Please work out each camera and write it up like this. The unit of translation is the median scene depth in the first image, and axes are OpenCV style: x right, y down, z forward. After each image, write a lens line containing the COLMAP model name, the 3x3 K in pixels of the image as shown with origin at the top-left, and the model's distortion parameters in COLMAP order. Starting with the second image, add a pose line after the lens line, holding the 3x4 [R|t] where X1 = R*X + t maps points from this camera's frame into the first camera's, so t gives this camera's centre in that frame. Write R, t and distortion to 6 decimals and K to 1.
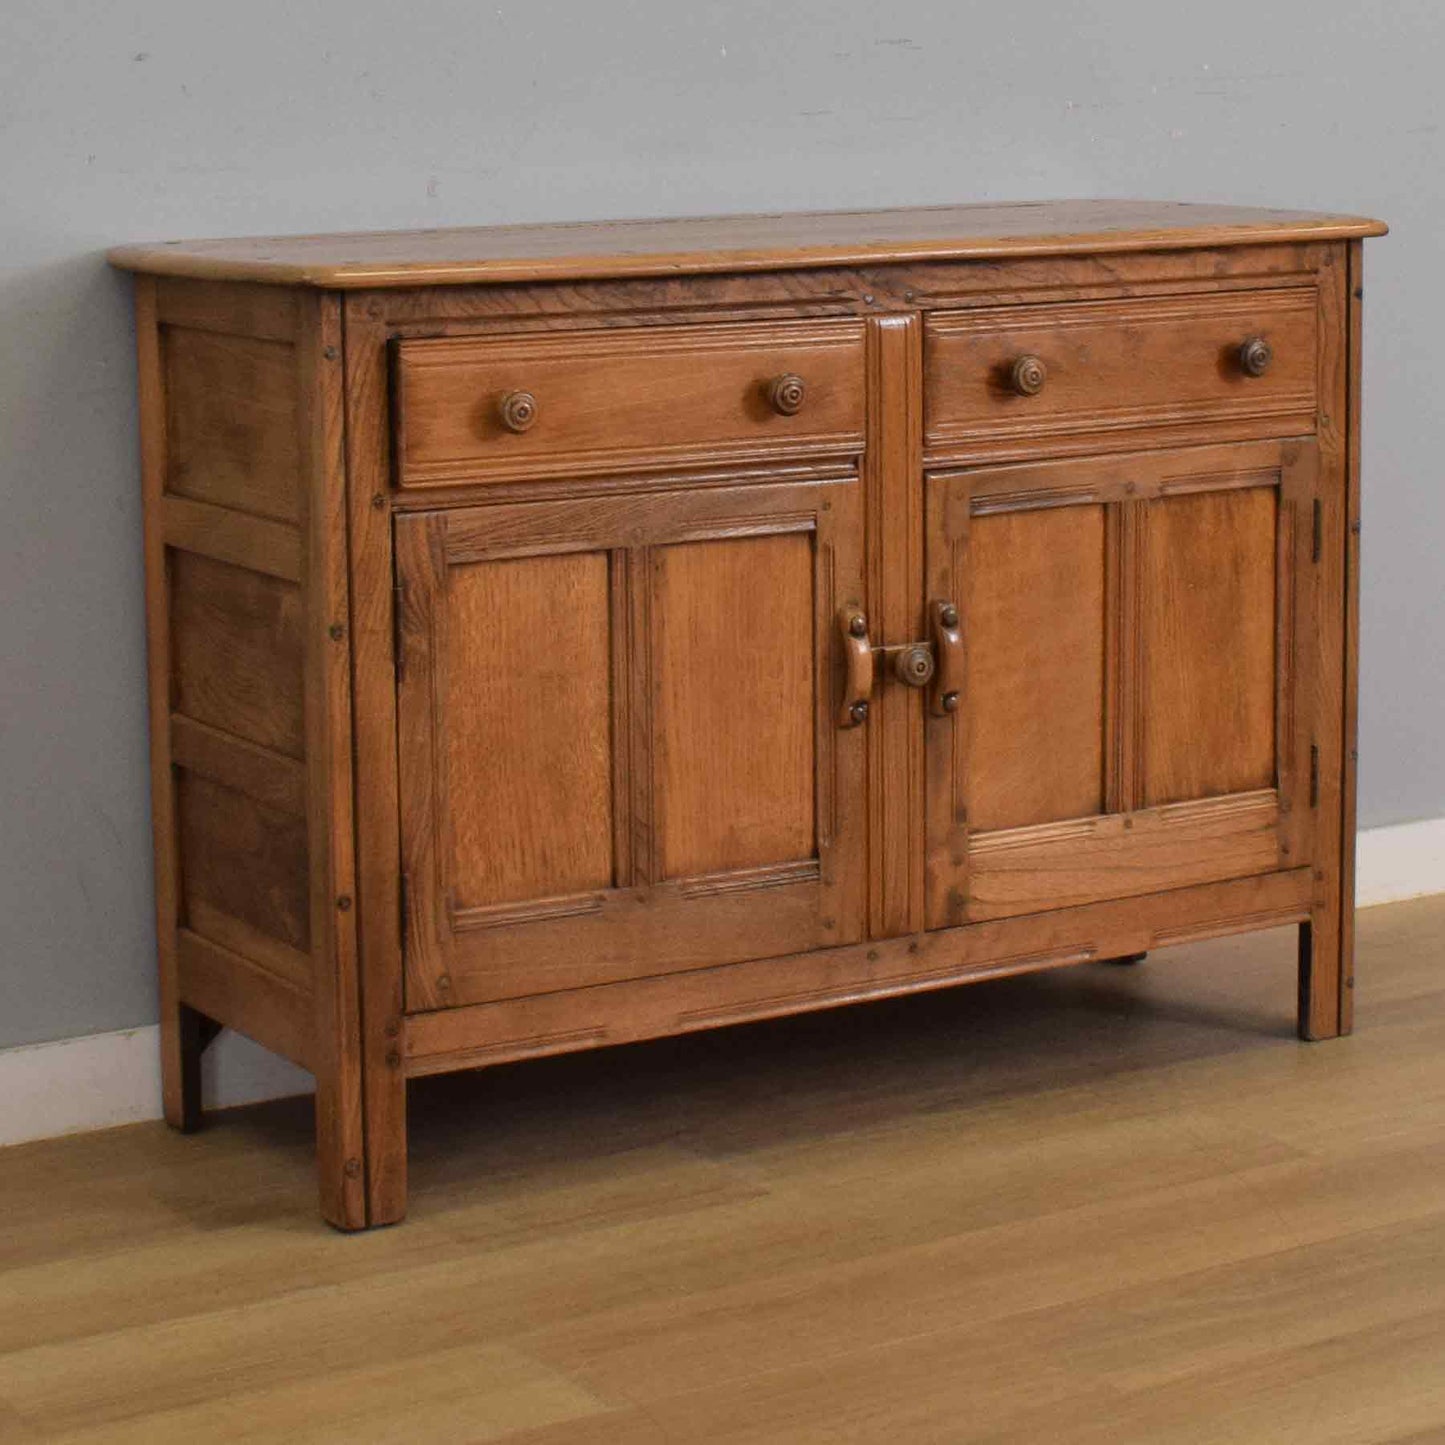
lens RADIAL K [[3920.5, 0, 777.9], [0, 3920.5, 650.3], [0, 0, 1]] dist [-0.105934, 0.000000]
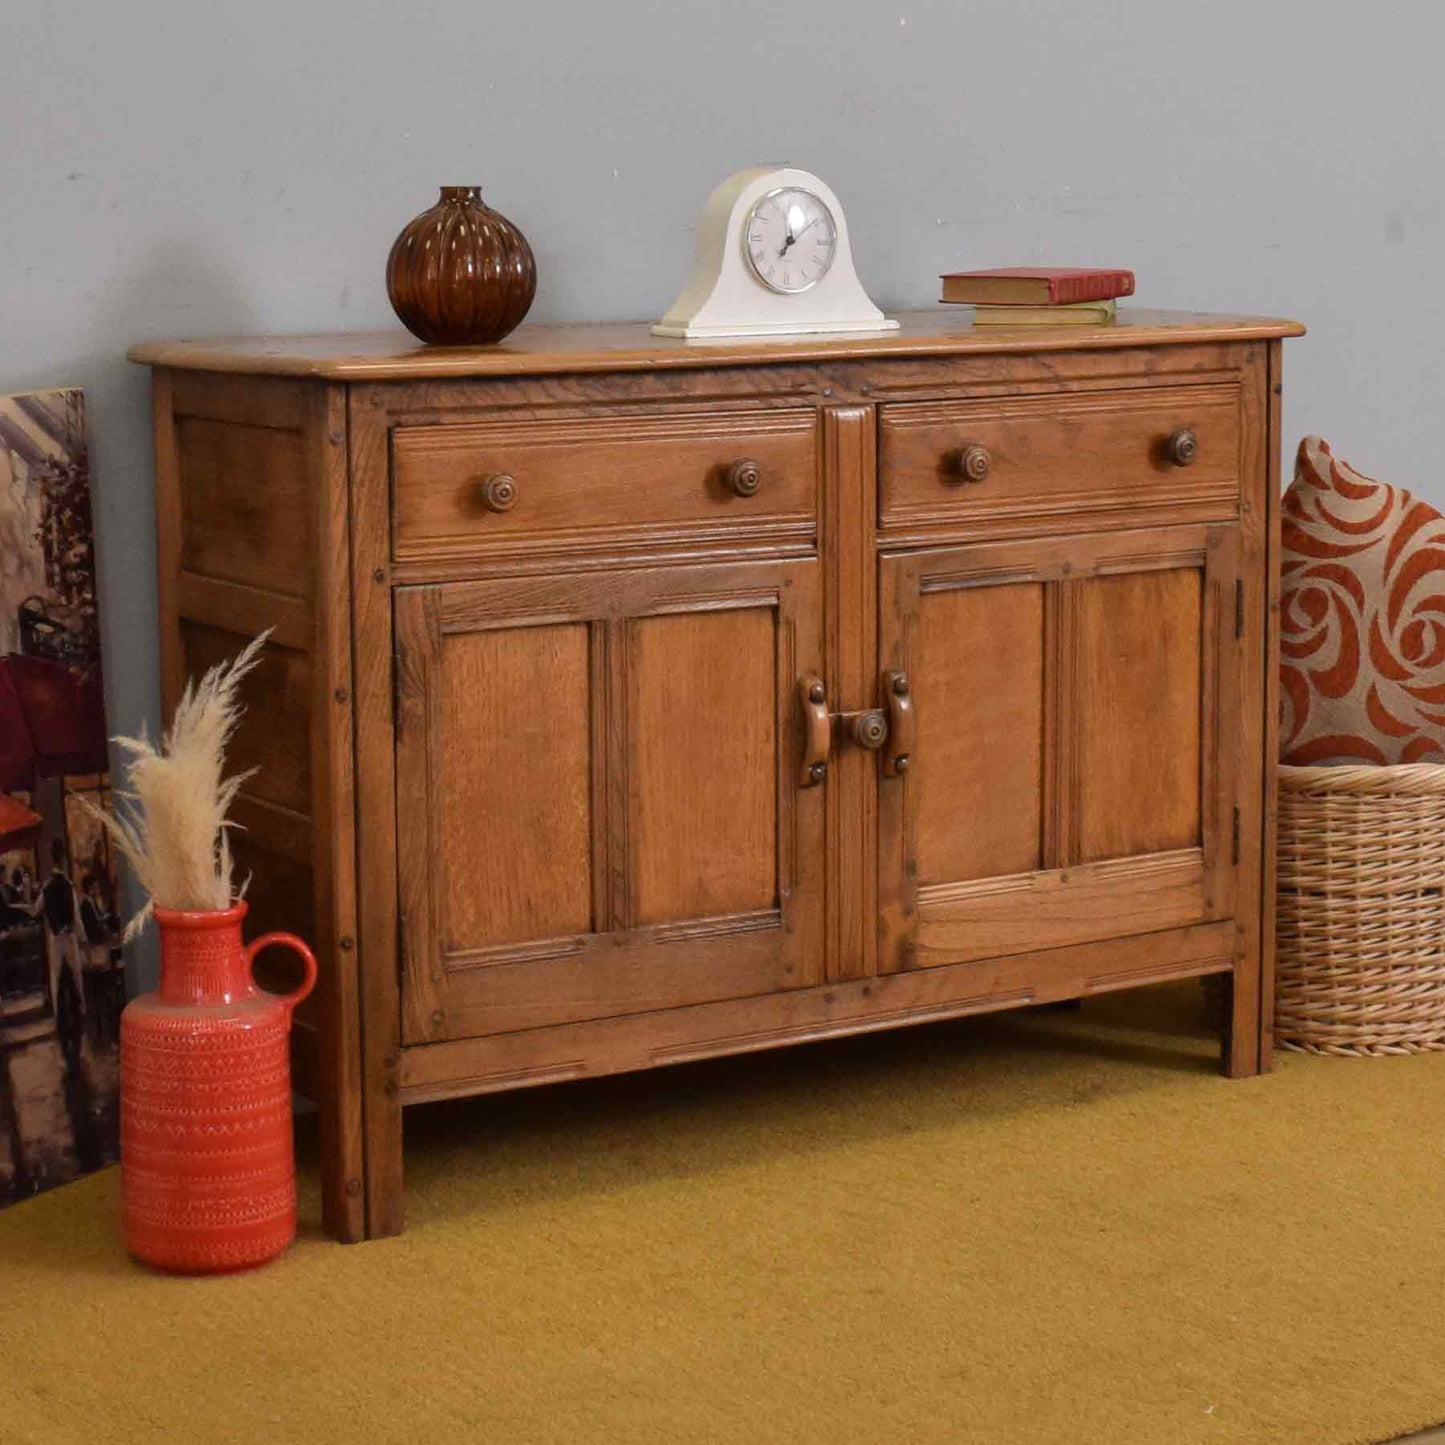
lens RADIAL K [[3920.5, 0, 778.0], [0, 3920.5, 775.1], [0, 0, 1]] dist [-0.105934, 0.000000]
pose [[0.999865, 0.001414, 0.016344, -0.008104], [-0.001486, 0.999989, 0.004399, 0.011882], [-0.016338, -0.004422, 0.999857, -0.088038]]
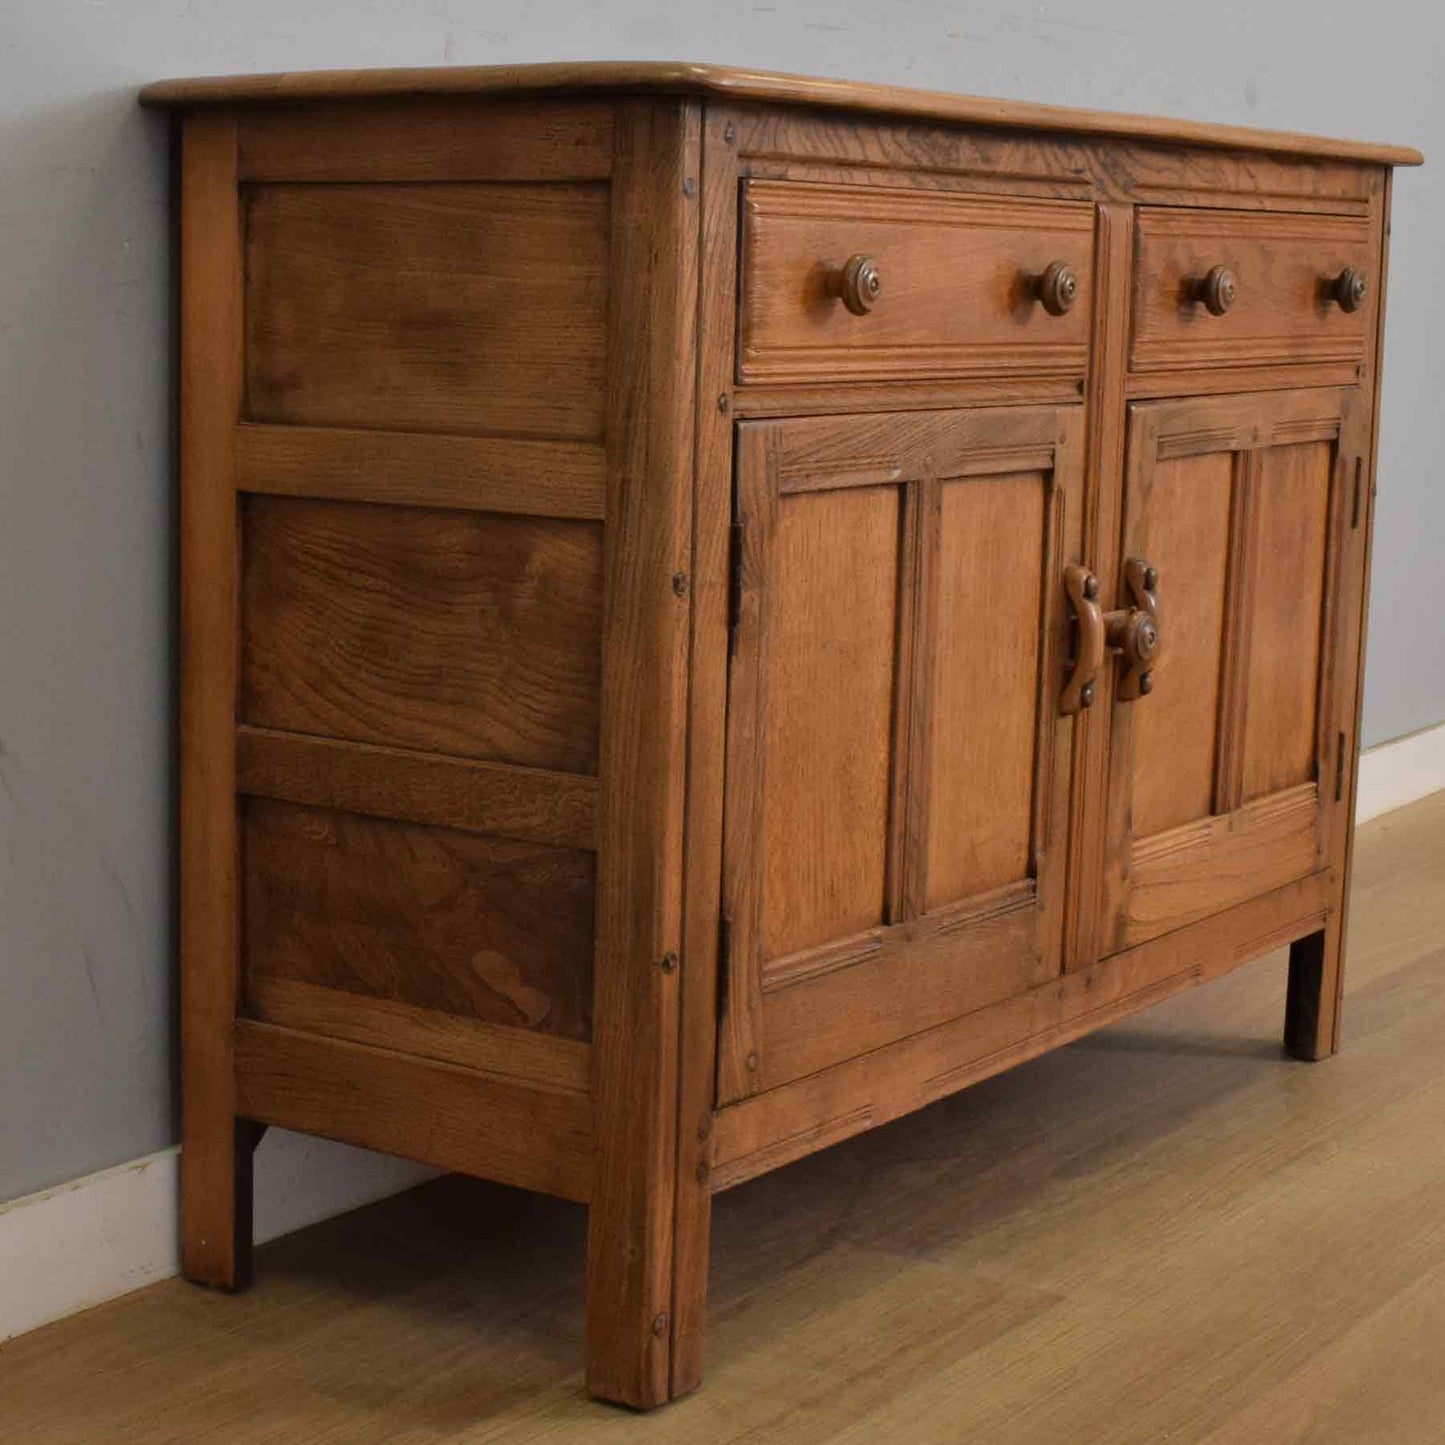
lens RADIAL K [[3112.1, 0, 627.3], [0, 3112.1, 799.9], [0, 0, 1]] dist [-0.091732, 0.000000]
pose [[0.919245, -0.039815, 0.391668, -0.325015], [0.034460, 0.999192, 0.020694, 0.021298], [-0.392175, -0.005526, 0.919874, 0.450904]]
